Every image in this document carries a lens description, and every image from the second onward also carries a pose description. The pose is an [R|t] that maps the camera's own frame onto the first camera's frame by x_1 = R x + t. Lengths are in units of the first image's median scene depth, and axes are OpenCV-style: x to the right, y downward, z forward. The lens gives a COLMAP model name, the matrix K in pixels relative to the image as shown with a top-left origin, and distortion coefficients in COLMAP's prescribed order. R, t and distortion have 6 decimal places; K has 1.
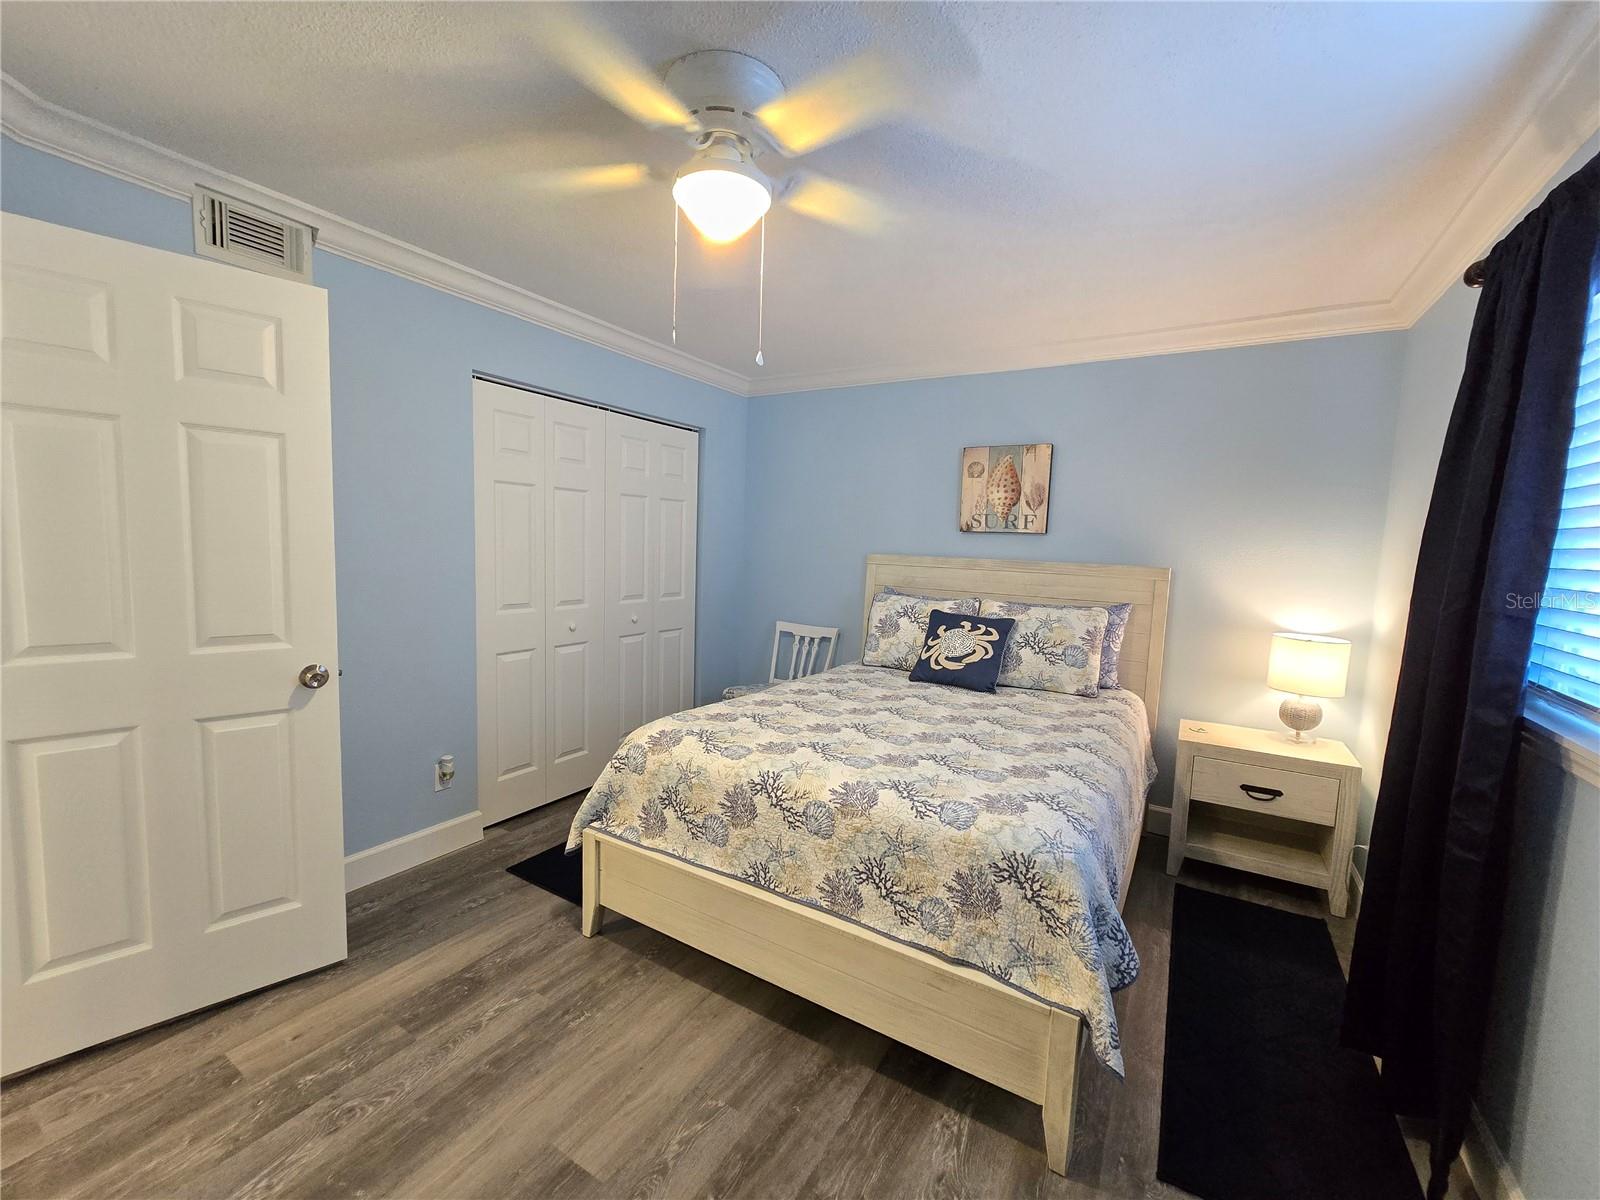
lens RADIAL K [[658.2, 0, 789.1], [0, 658.2, 600.2], [0, 0, 1]] dist [-0.003689, 0.000895]
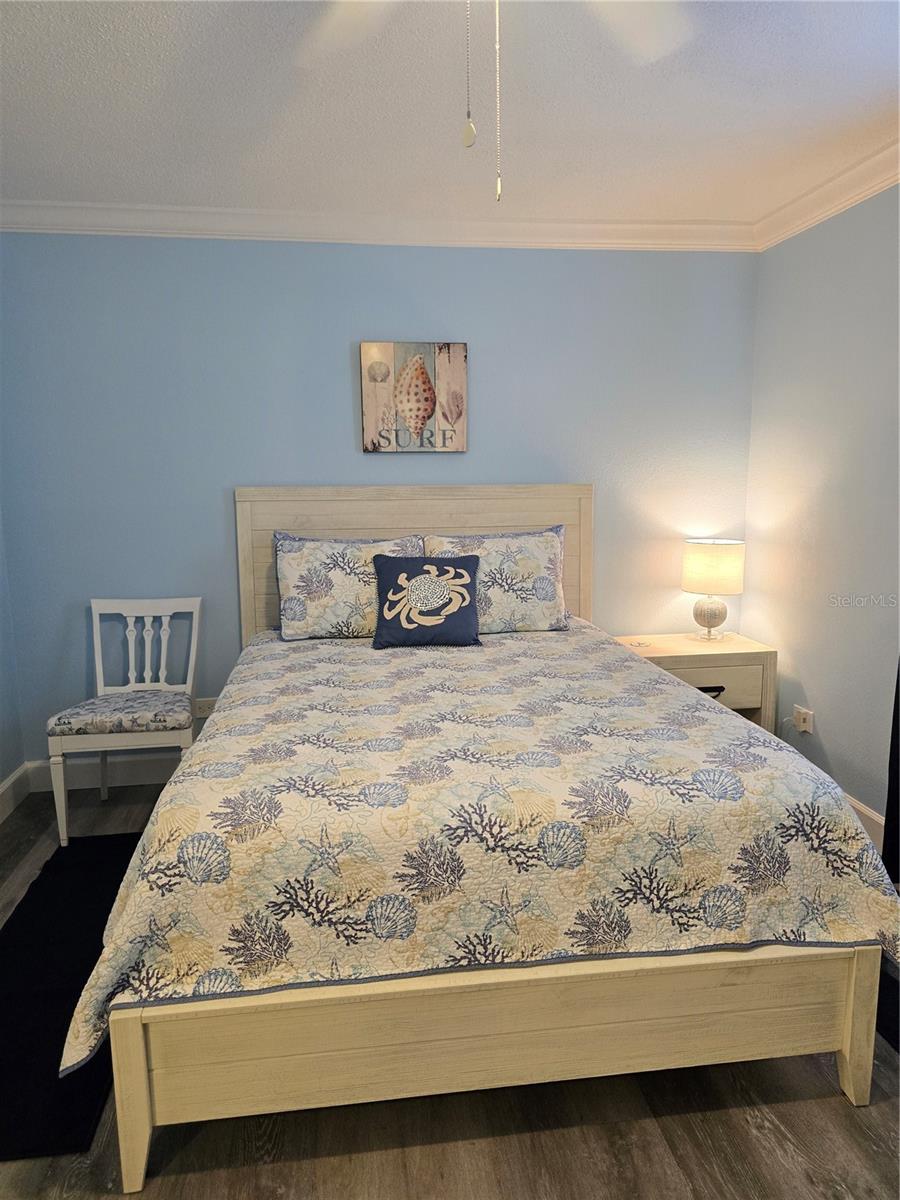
lens RADIAL K [[804.8, 0, 447.8], [0, 804.8, 602.4], [0, 0, 1]] dist [0.029432, -0.016484]
pose [[0.772025, -0.145096, 0.618809, -0.479630], [0.094926, 0.988997, 0.113467, -0.045704], [-0.628463, -0.028859, 0.777304, 0.313115]]
